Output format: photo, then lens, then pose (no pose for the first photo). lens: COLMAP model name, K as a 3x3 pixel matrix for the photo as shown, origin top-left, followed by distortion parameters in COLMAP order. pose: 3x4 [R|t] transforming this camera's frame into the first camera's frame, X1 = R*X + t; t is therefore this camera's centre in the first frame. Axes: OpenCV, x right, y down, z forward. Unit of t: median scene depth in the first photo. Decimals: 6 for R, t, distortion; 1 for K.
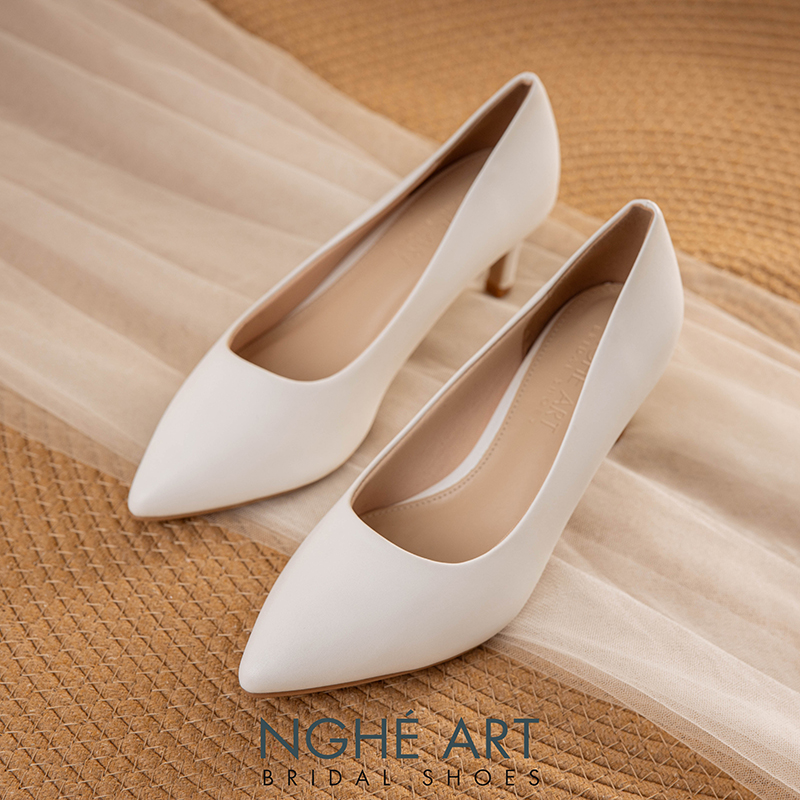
lens RADIAL K [[1855.9, 0, 397.1], [0, 1855.9, 395.2], [0, 0, 1]] dist [0.006593, 0.000000]
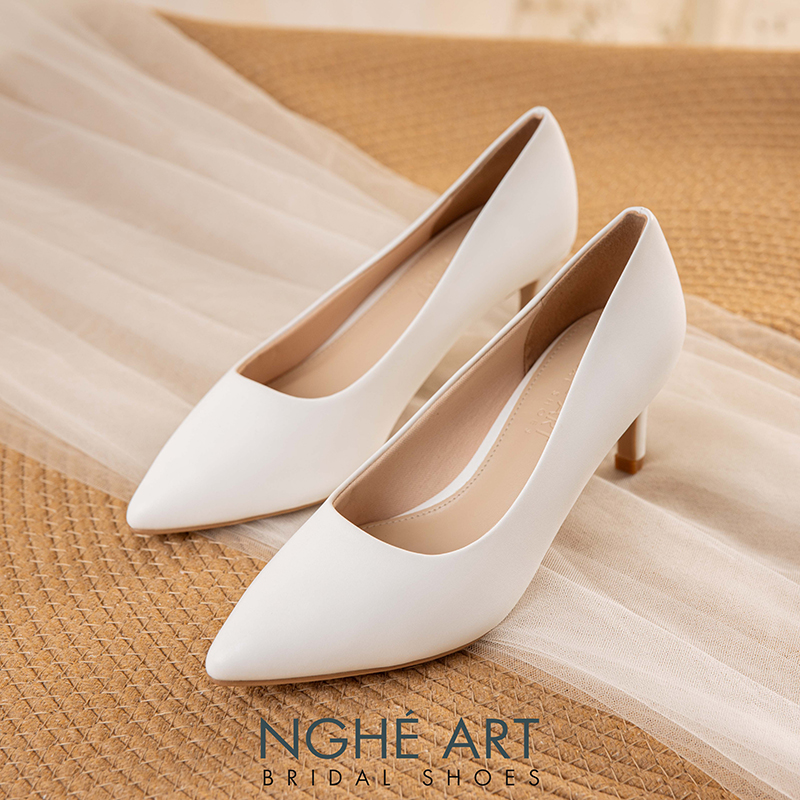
lens RADIAL K [[1855.9, 0, 401.0], [0, 1855.9, 400.9], [0, 0, 1]] dist [0.006593, 0.000000]
pose [[0.992854, -0.003160, -0.119296, 0.122799], [-0.014731, 0.988759, -0.148791, 0.144456], [0.118425, 0.149485, 0.981646, 0.024014]]
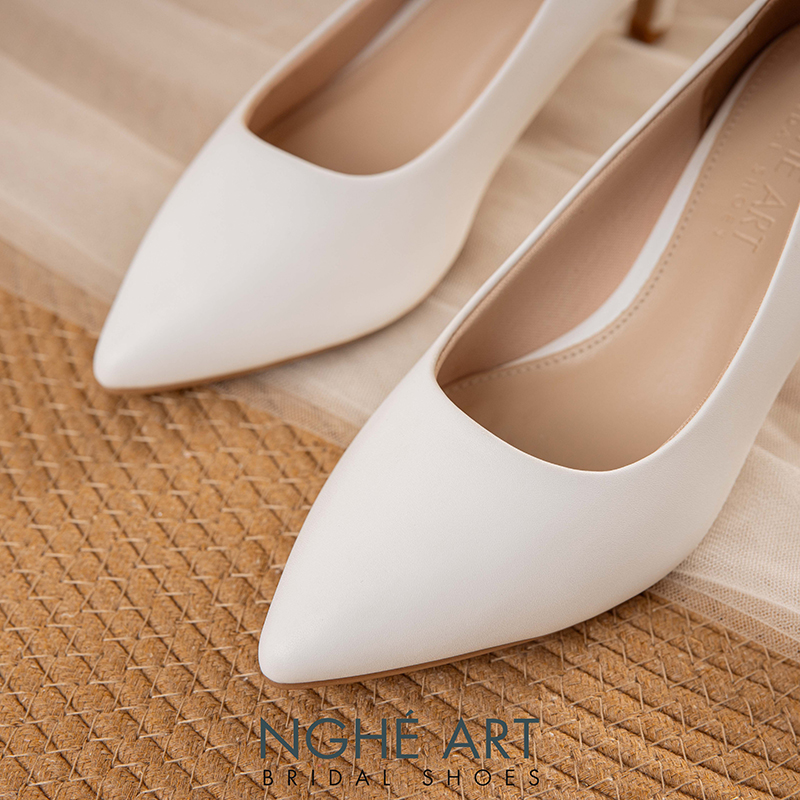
lens RADIAL K [[1855.9, 0, 397.5], [0, 1855.9, 400.7], [0, 0, 1]] dist [0.006593, 0.000000]
pose [[0.998833, -0.009959, -0.047255, -0.007558], [0.015620, 0.992533, 0.120969, -0.007802], [0.045698, -0.121566, 0.991531, 0.357819]]
